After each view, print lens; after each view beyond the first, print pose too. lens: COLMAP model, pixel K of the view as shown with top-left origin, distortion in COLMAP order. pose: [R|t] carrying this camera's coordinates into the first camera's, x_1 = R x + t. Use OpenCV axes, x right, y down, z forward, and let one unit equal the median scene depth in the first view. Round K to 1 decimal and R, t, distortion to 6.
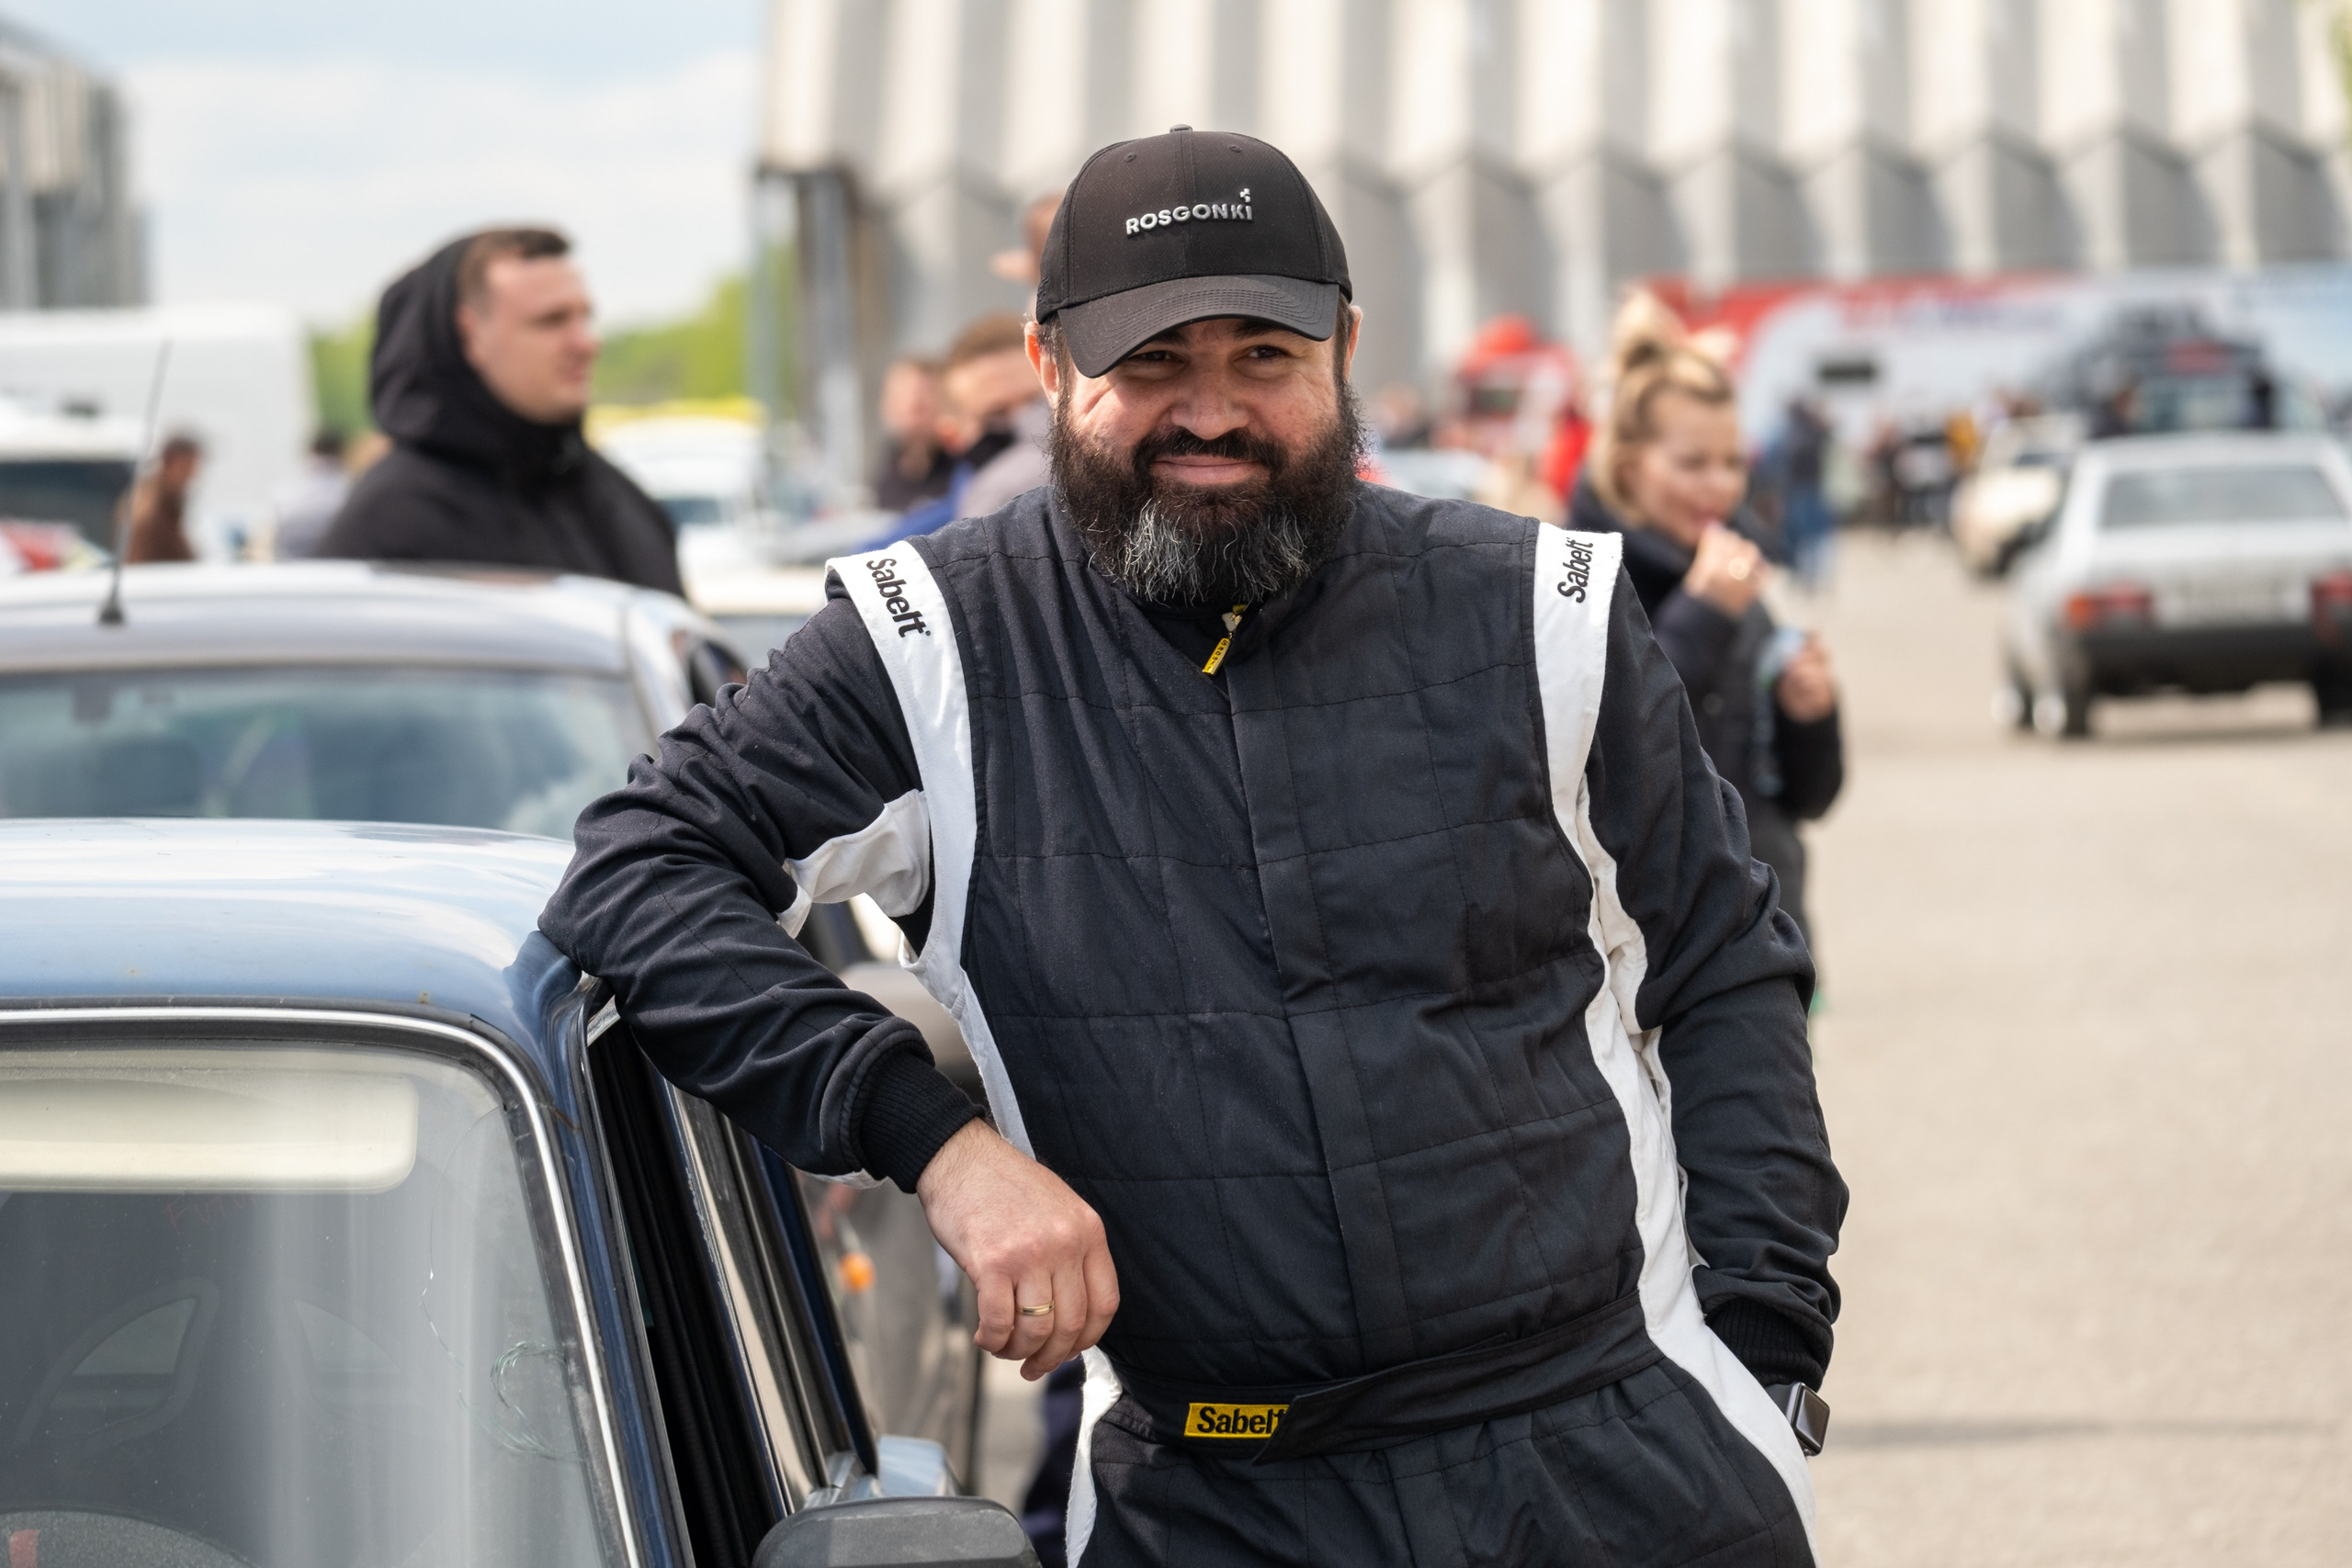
lens RADIAL K [[11718.5, 0, 1176.1], [0, 11718.5, 784.7], [0, 0, 1]] dist [-0.184746, 0.000000]
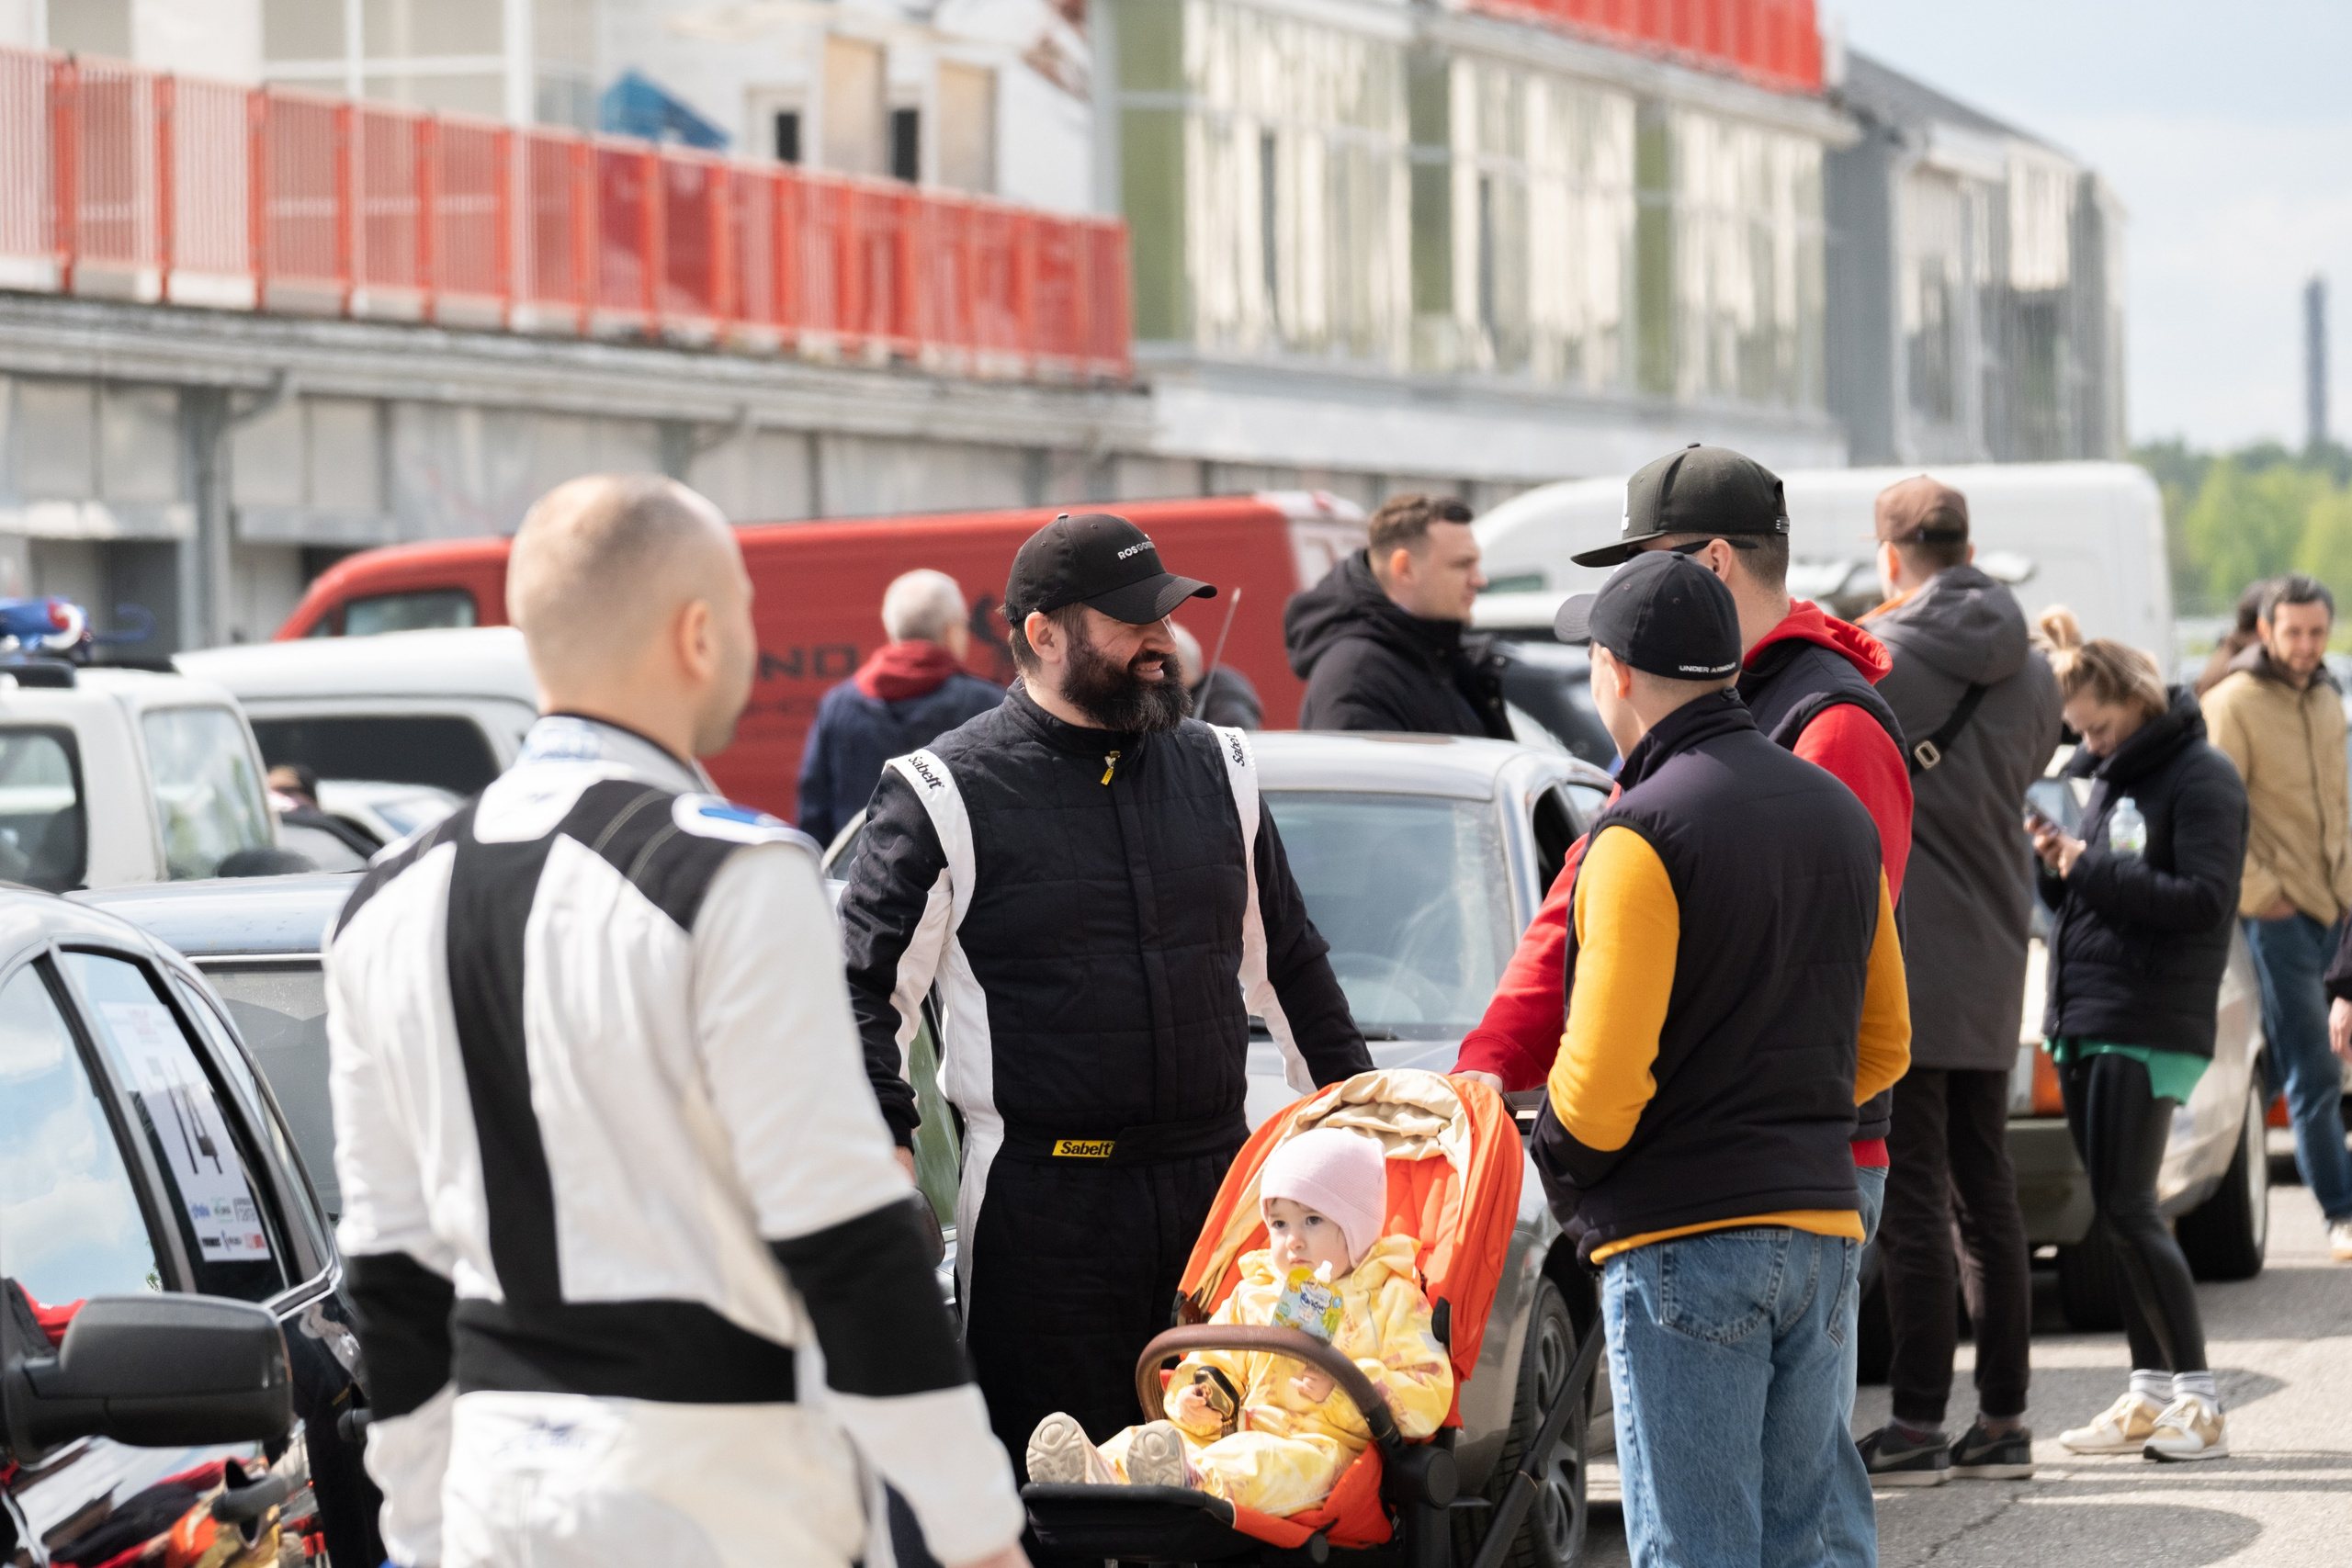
lens RADIAL K [[15034.8, 0, 1176.0], [0, 15034.8, 783.9], [0, 0, 1]] dist [-0.032423, 0.000000]
pose [[0.998825, -0.010537, -0.047299, 0.149997], [0.011580, 0.999695, 0.021820, -0.071951], [0.047055, -0.022342, 0.998642, -1.731697]]
